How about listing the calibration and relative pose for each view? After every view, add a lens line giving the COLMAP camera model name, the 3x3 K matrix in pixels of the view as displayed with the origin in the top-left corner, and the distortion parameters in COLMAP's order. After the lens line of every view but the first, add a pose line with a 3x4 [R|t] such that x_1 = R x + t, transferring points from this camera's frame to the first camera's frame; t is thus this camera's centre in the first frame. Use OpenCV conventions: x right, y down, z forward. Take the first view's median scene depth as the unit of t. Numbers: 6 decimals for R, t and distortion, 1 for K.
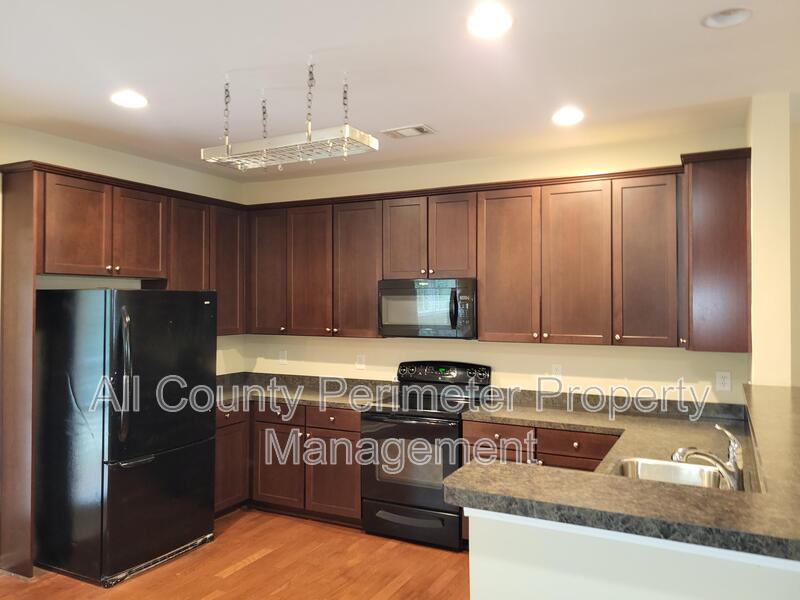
lens RADIAL K [[607.7, 0, 403.9], [0, 607.7, 297.8], [0, 0, 1]] dist [0.041499, -0.000881]
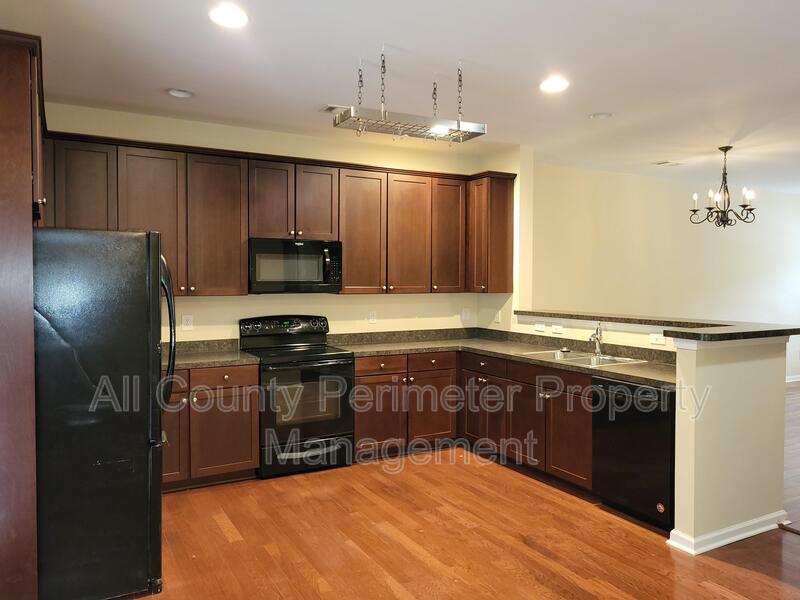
lens RADIAL K [[607.7, 0, 402.8], [0, 607.7, 299.6], [0, 0, 1]] dist [0.041499, -0.000881]
pose [[0.560817, -0.028730, 0.827441, -0.840372], [-0.008427, 0.999148, 0.040403, 0.033883], [-0.827897, -0.029631, 0.560097, 0.236854]]
